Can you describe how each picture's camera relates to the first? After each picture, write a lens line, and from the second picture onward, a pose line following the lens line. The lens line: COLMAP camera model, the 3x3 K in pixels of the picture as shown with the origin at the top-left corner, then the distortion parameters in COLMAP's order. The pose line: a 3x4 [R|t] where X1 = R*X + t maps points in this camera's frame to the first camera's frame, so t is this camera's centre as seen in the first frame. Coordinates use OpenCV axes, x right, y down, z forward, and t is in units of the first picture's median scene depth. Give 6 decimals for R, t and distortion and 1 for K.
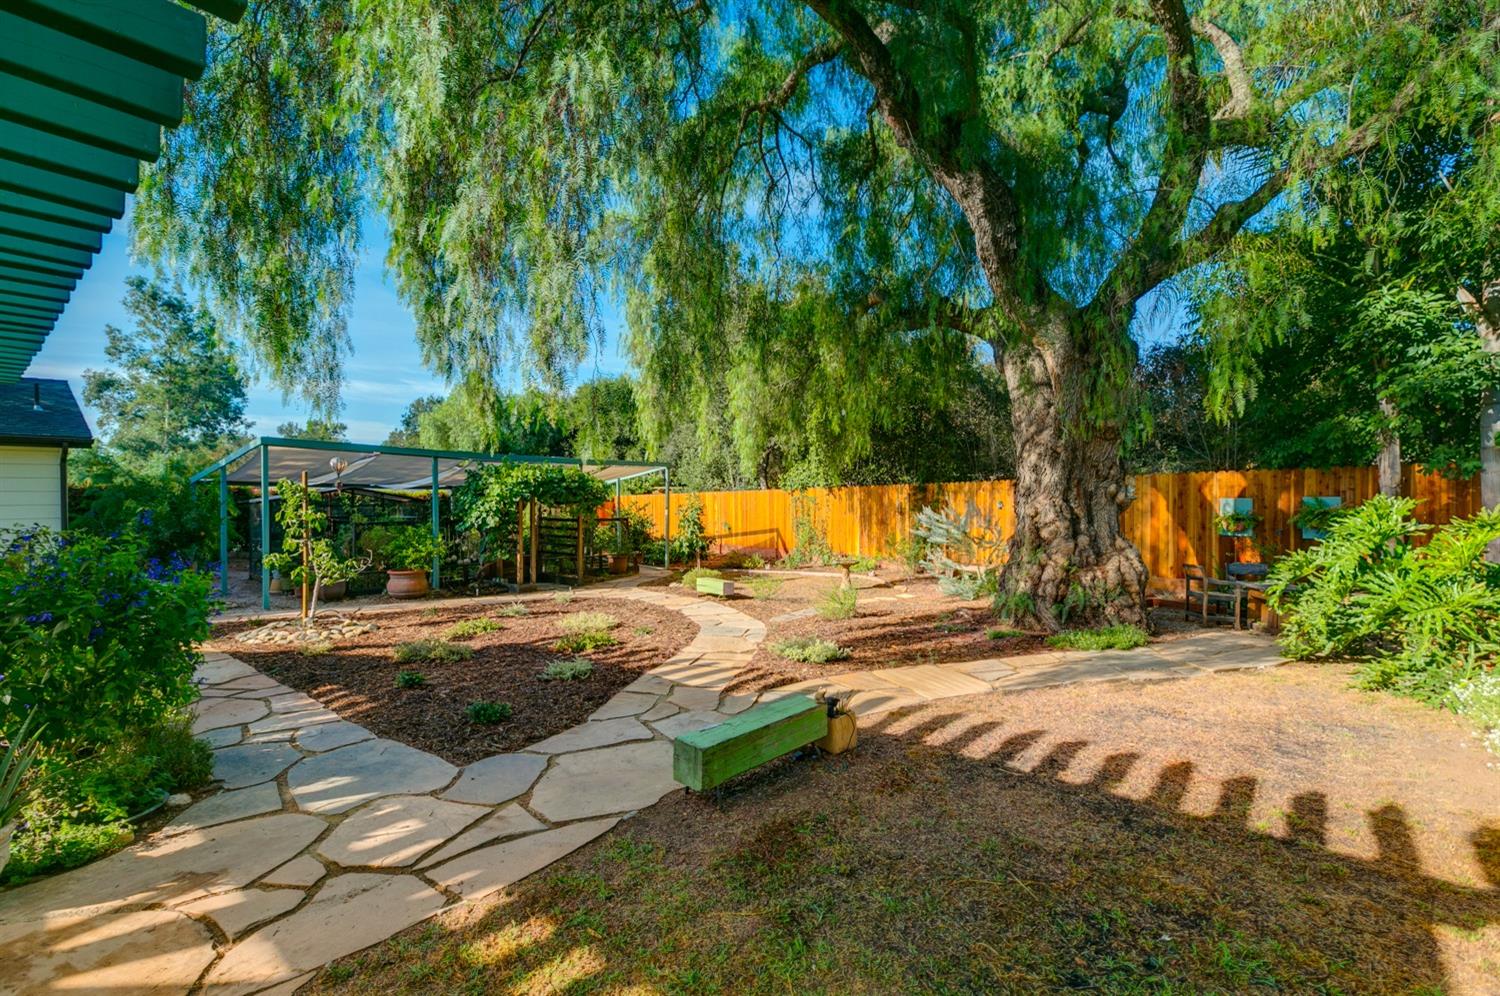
lens RADIAL K [[691.3, 0, 748.2], [0, 691.3, 502.7], [0, 0, 1]] dist [0.006647, 0.000664]
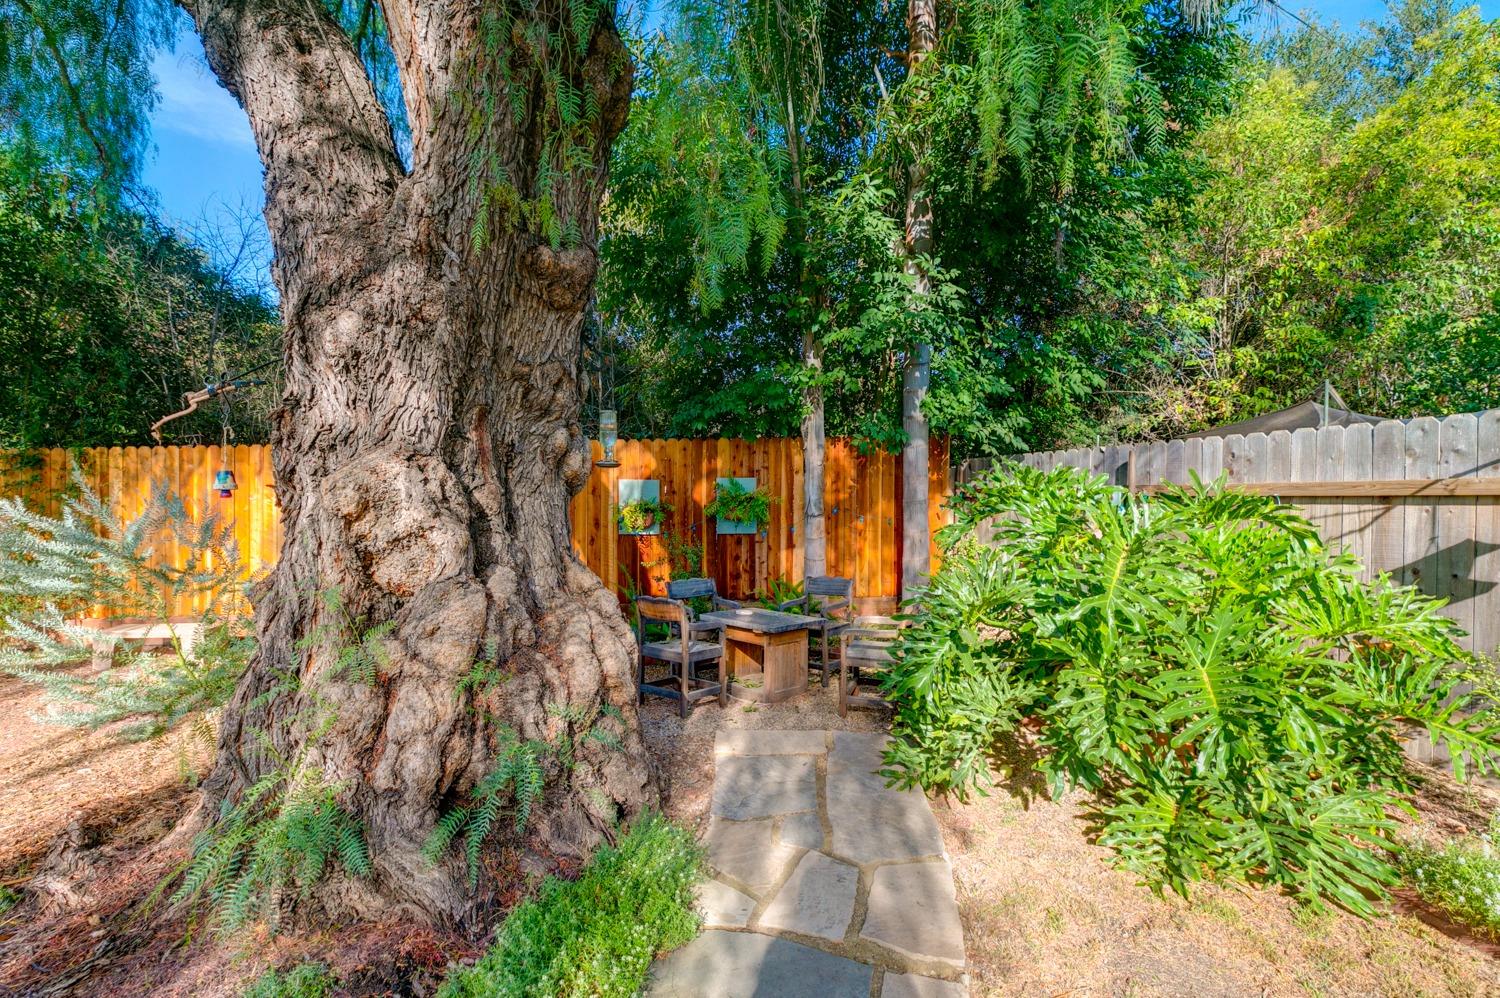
lens RADIAL K [[691.3, 0, 752.3], [0, 691.3, 490.6], [0, 0, 1]] dist [0.006647, 0.000664]
pose [[0.552232, -0.000303, 0.833690, 0.259783], [0.008590, 0.999949, -0.005327, 0.011754], [-0.833646, 0.010103, 0.552207, 0.692909]]
